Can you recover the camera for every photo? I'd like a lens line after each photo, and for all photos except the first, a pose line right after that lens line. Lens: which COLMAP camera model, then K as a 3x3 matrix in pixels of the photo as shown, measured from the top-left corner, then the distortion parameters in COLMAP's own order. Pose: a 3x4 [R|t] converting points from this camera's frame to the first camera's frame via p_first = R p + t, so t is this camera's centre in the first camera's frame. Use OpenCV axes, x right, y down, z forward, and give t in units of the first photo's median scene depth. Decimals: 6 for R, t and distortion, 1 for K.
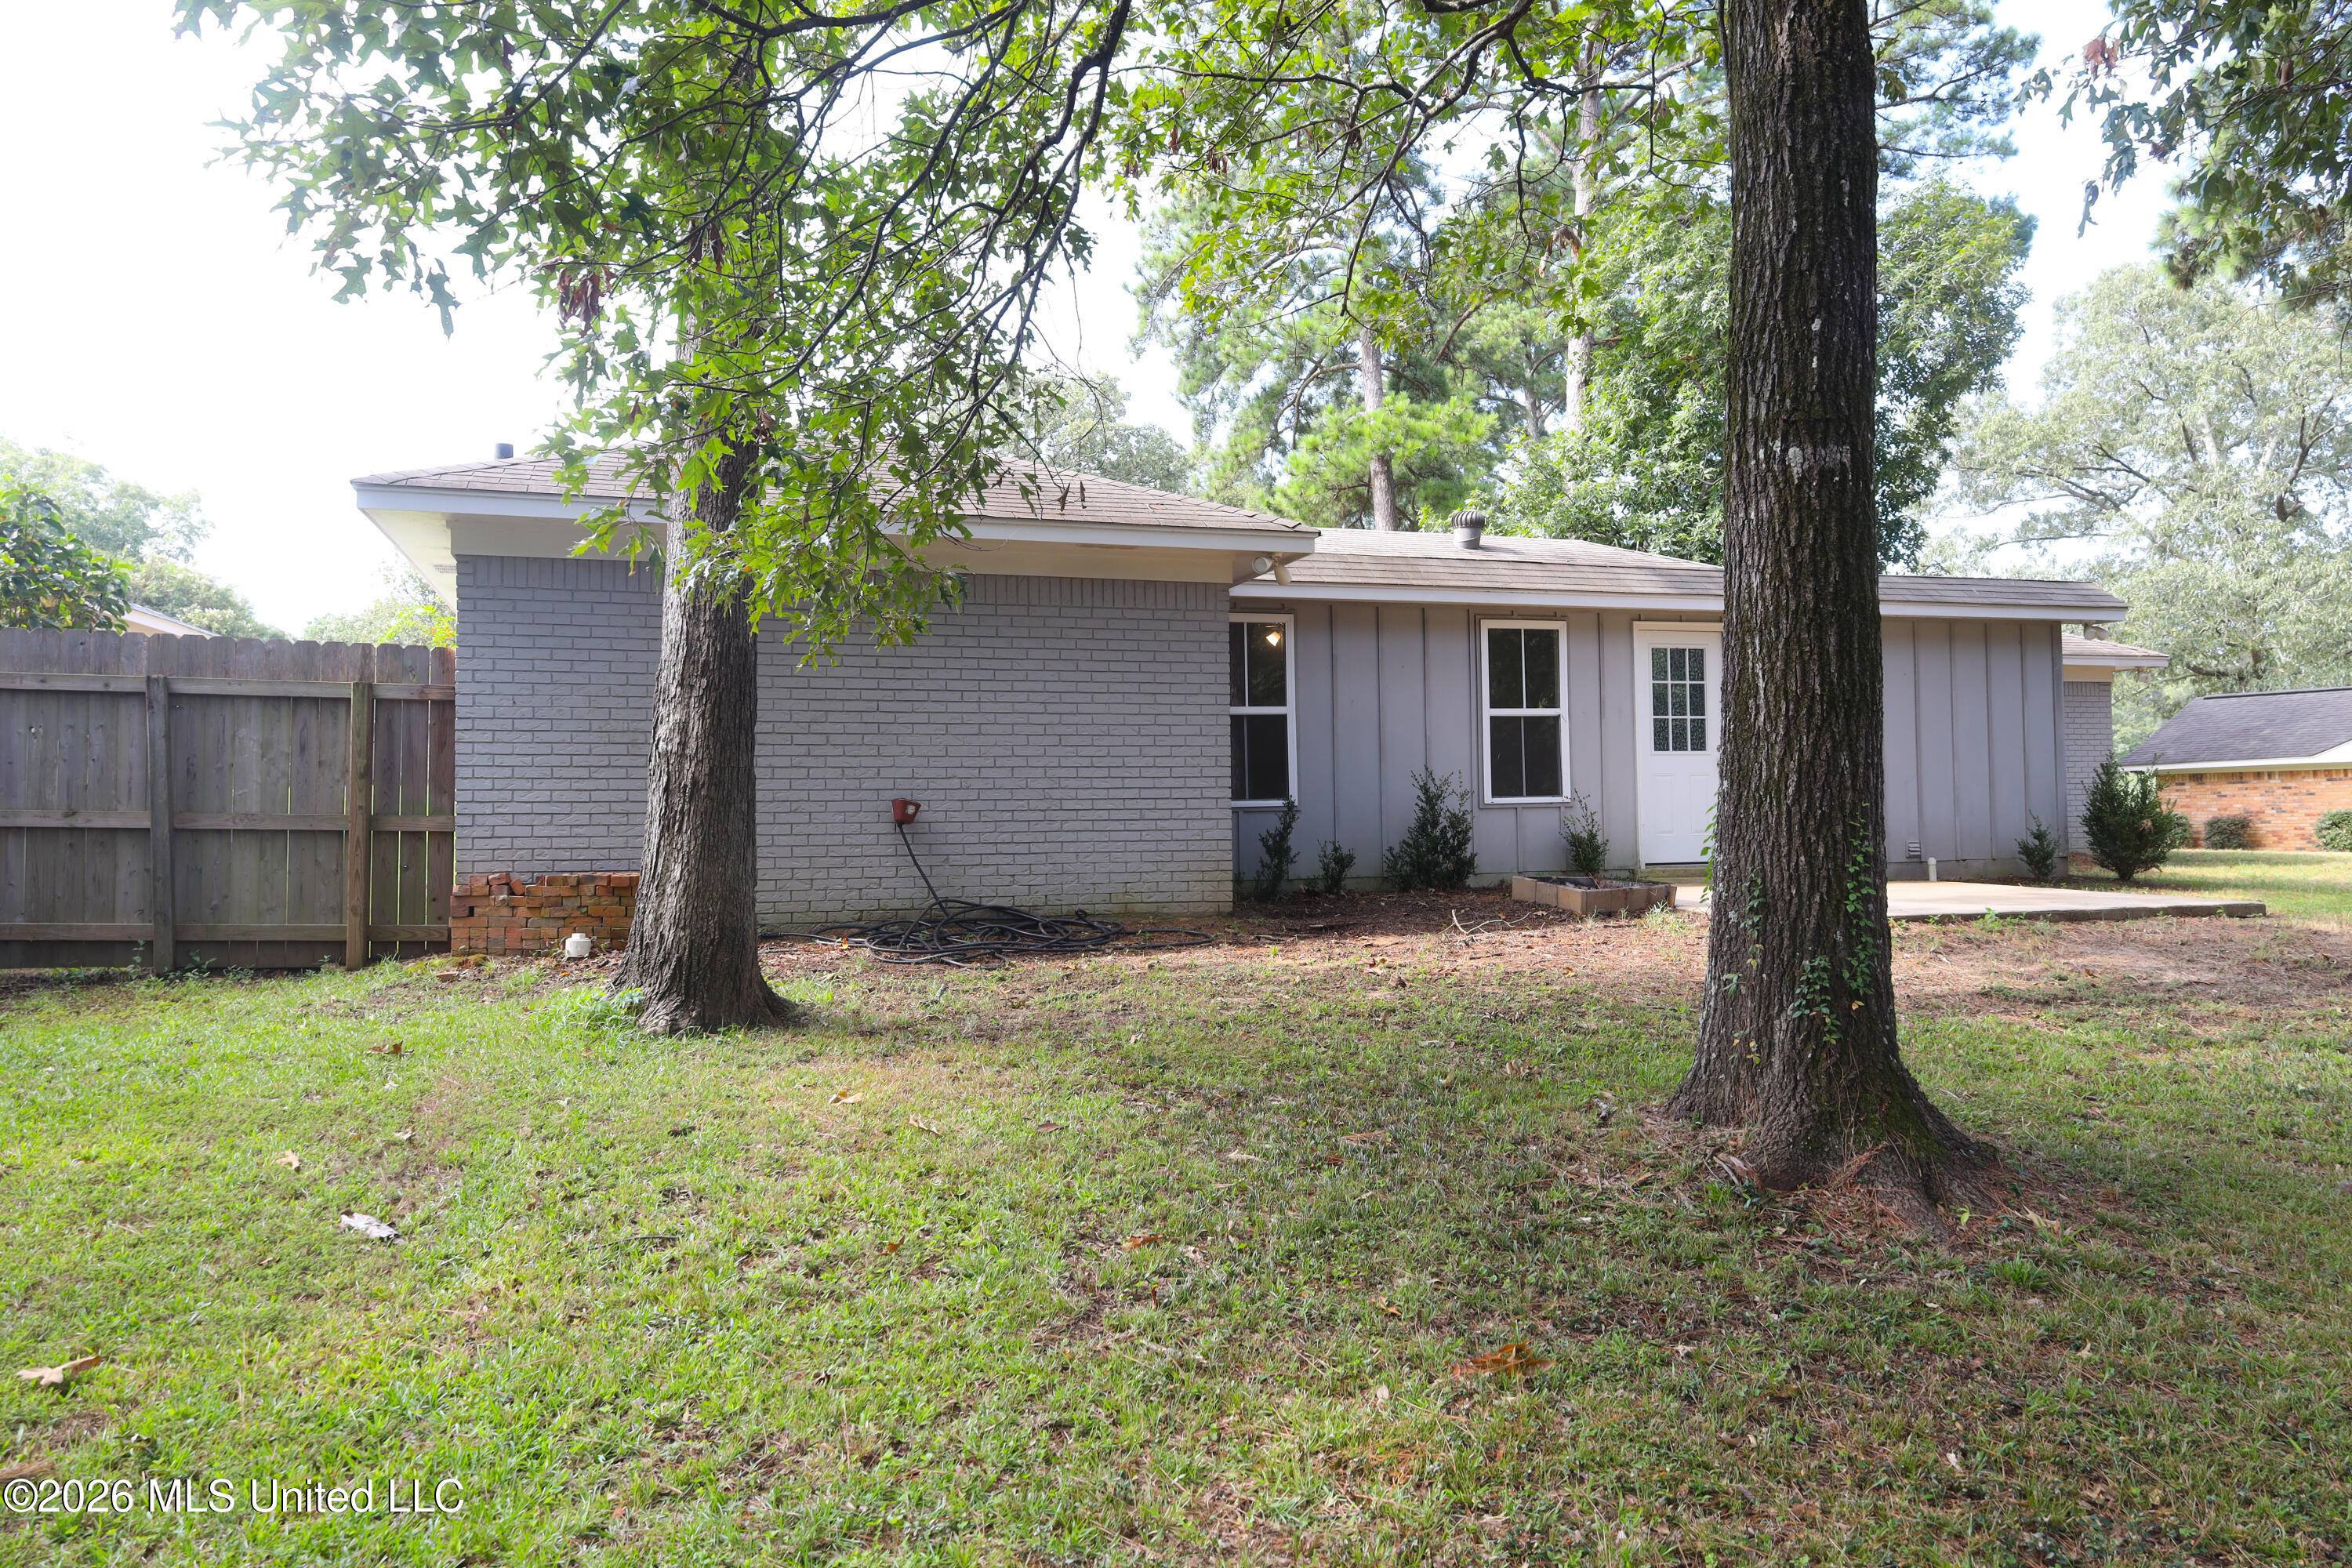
lens RADIAL K [[1642.3, 0, 1176.0], [0, 1642.3, 784.0], [0, 0, 1]] dist [0.001378, 0.000005]
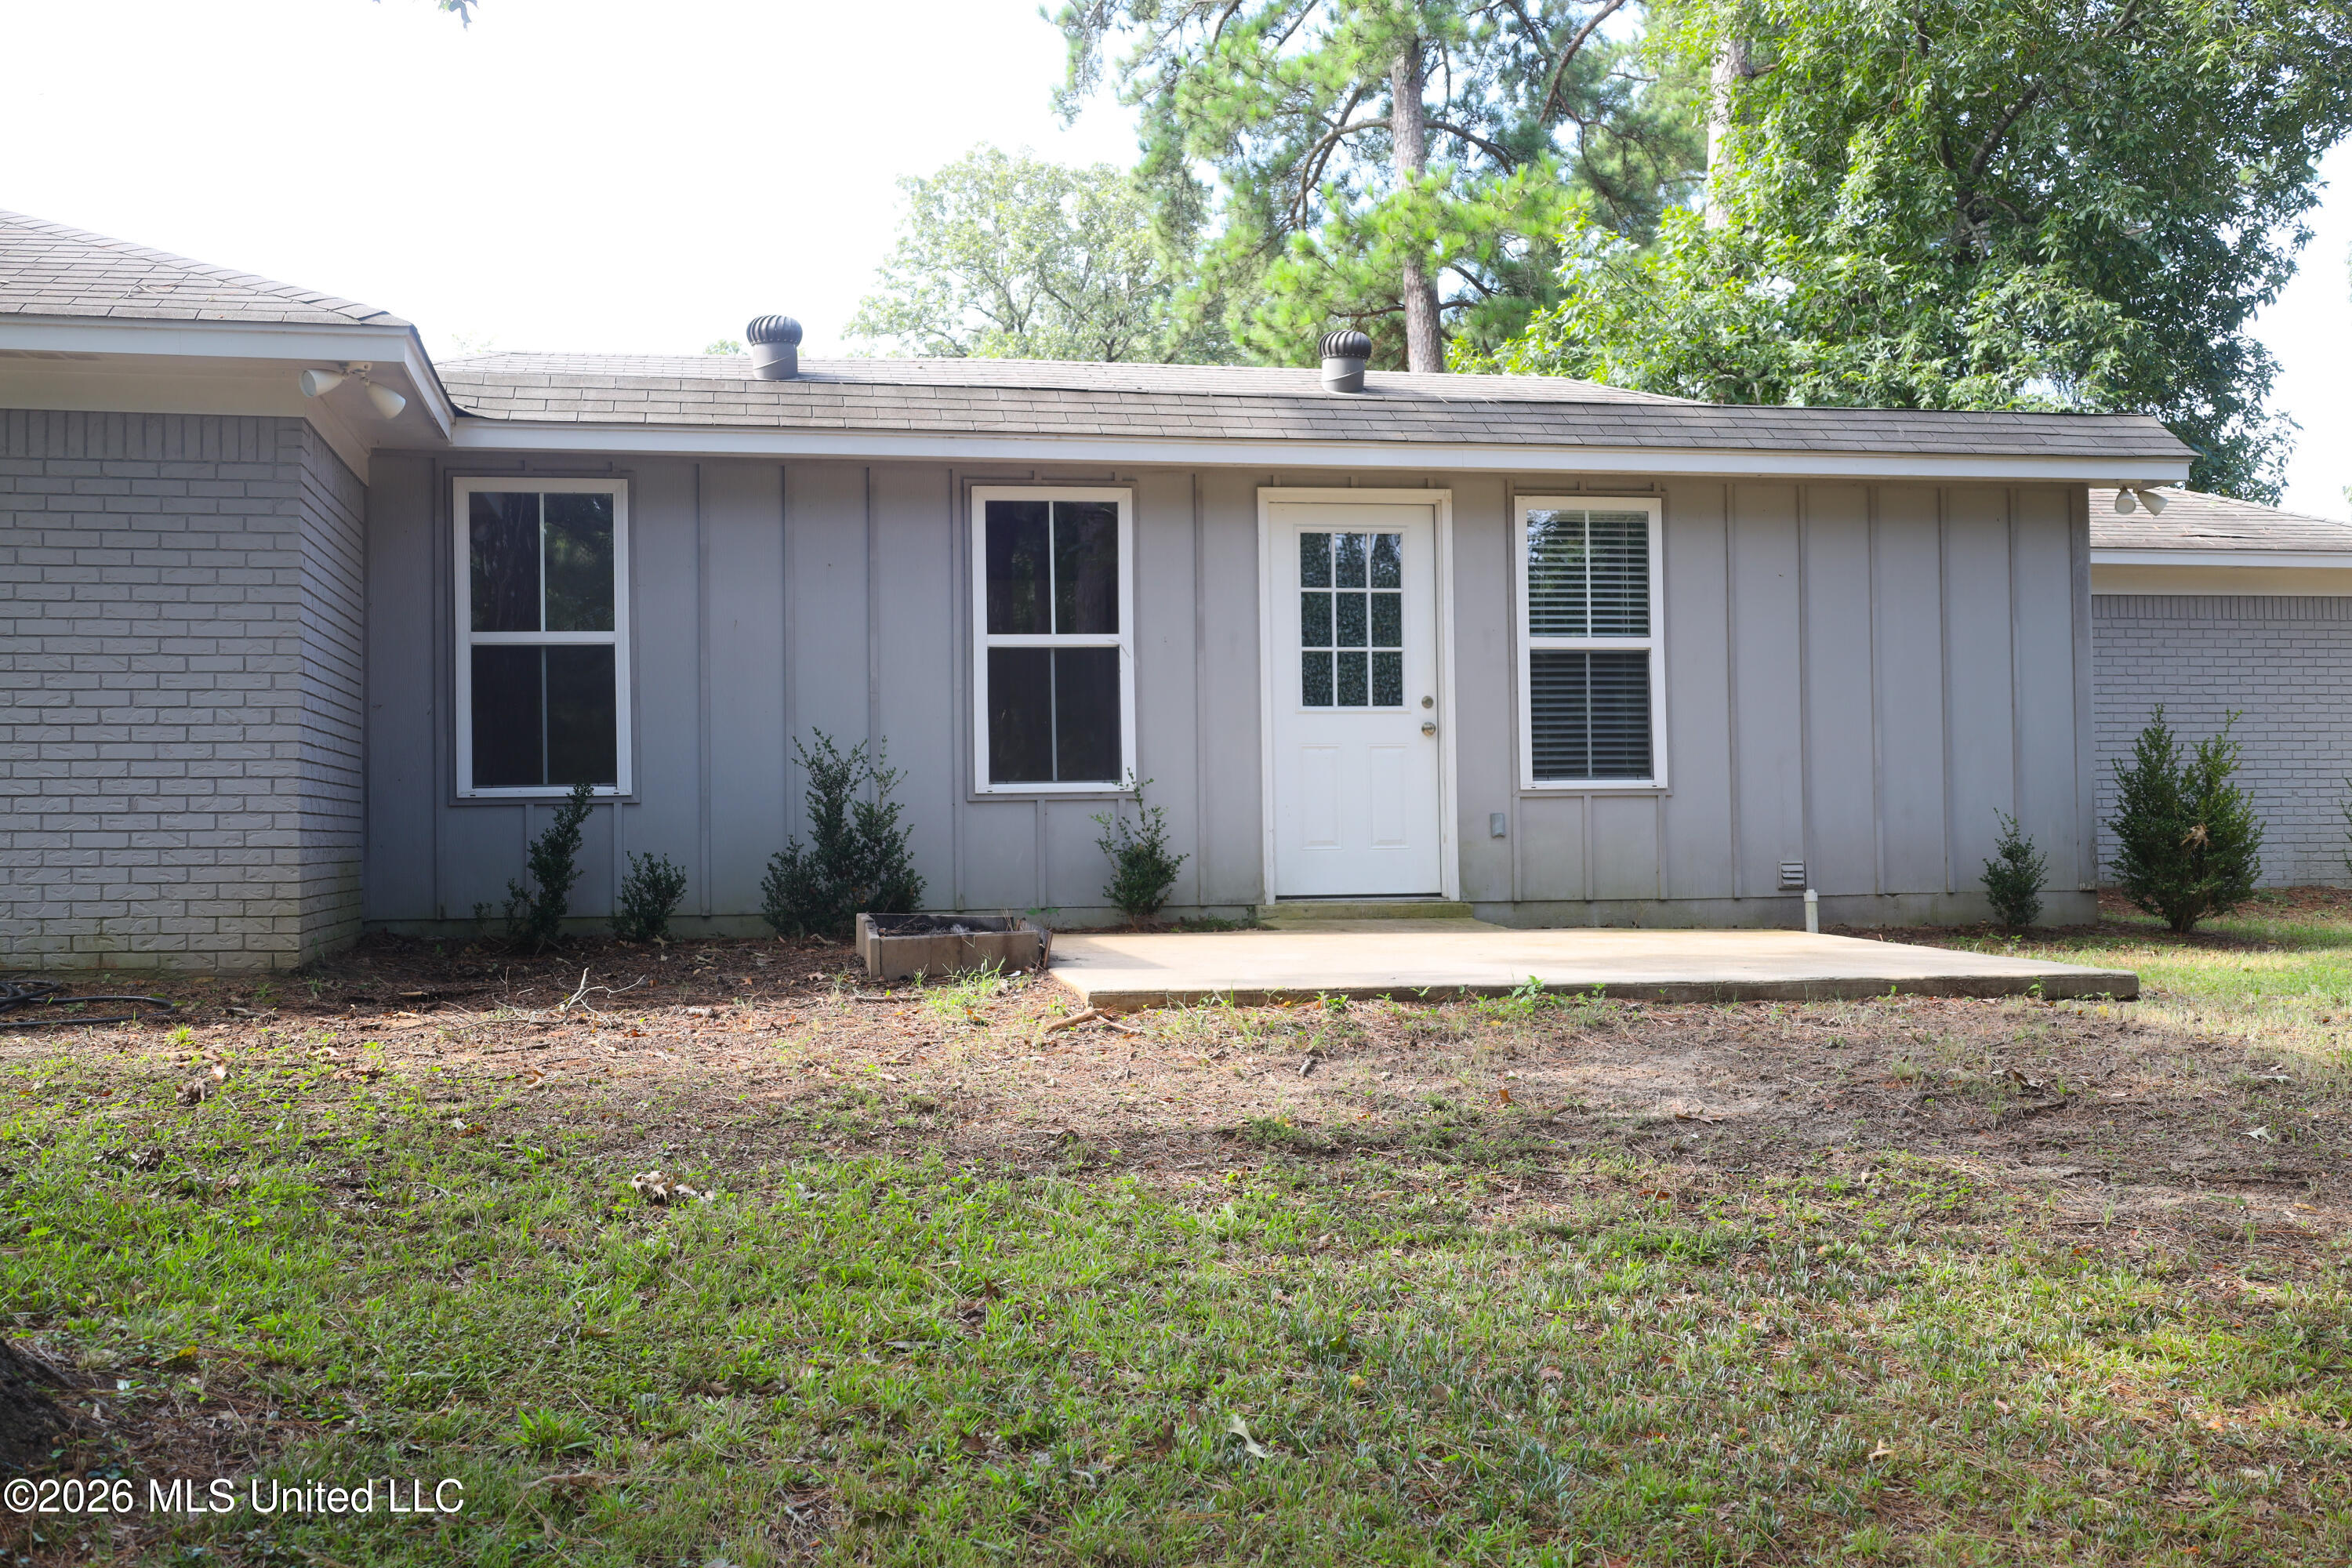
lens RADIAL K [[2427.1, 0, 1176.0], [0, 2427.1, 784.0], [0, 0, 1]] dist [0.001387, -0.021432]
pose [[0.992937, 0.001959, -0.118627, 0.353349], [-0.001892, 0.999998, 0.000678, 0.007568], [0.118628, -0.000449, 0.992939, 0.126140]]
